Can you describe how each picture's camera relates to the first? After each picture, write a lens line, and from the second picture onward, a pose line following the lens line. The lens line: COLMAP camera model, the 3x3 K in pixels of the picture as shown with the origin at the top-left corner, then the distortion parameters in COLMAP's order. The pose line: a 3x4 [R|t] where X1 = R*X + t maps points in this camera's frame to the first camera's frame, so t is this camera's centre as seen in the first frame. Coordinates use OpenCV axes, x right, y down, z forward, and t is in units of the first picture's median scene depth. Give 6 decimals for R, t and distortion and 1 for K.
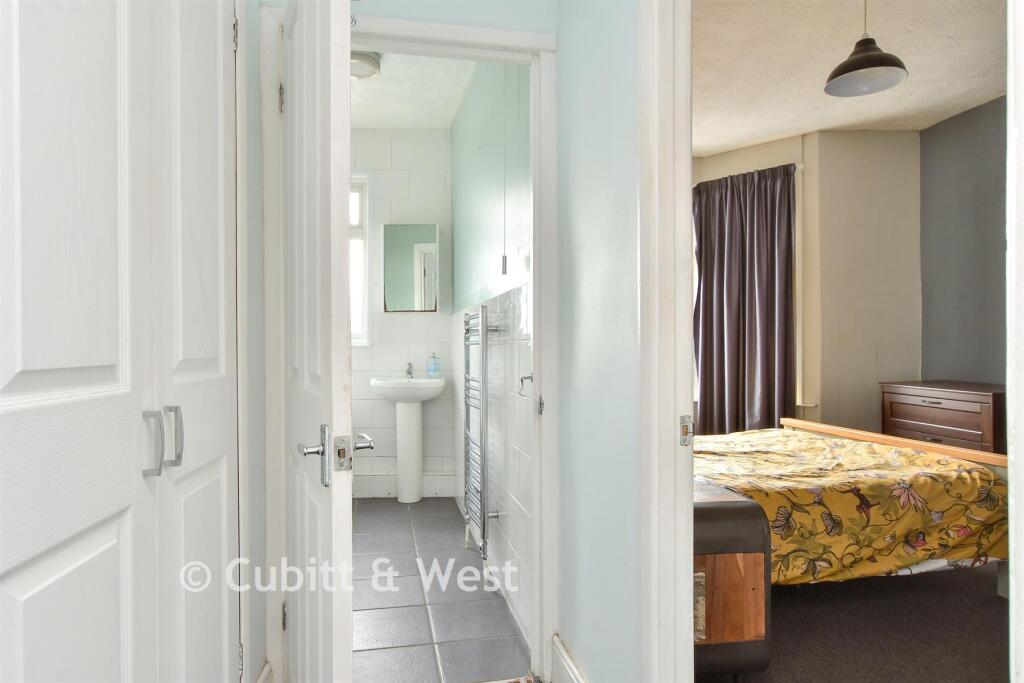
lens RADIAL K [[617.7, 0, 509.2], [0, 617.7, 353.8], [0, 0, 1]] dist [0.003778, 0.000747]
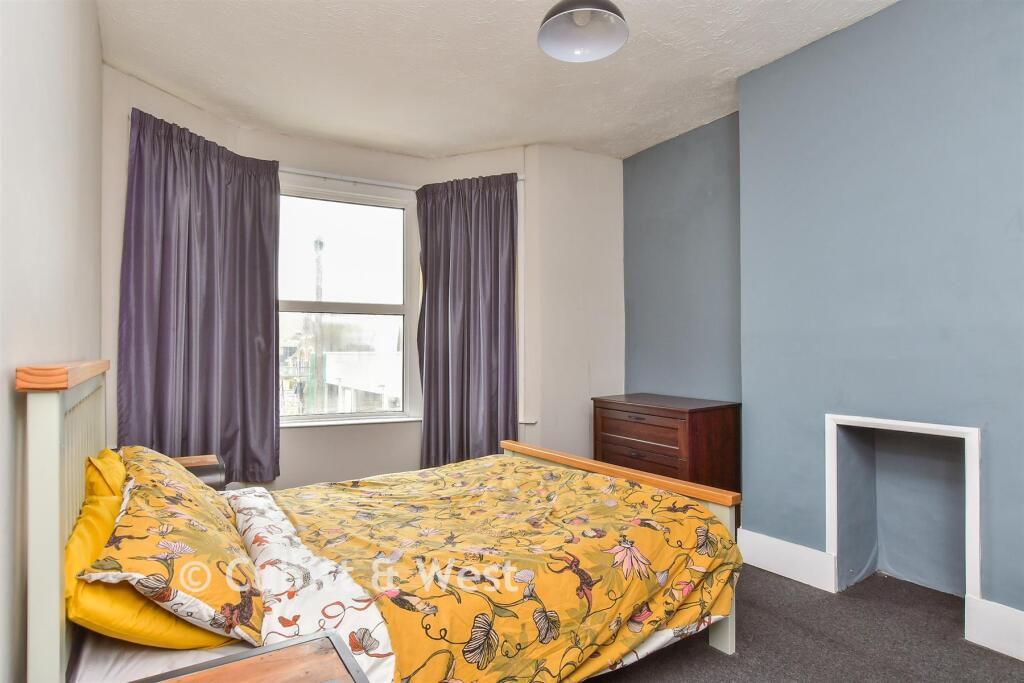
lens RADIAL K [[514.6, 0, 513.0], [0, 514.6, 355.1], [0, 0, 1]] dist [0.161363, -0.000043]
pose [[0.919875, 0.001082, 0.392211, 0.229980], [0.000461, 0.999993, -0.003841, -0.029042], [-0.392212, 0.003714, 0.919867, 0.421047]]
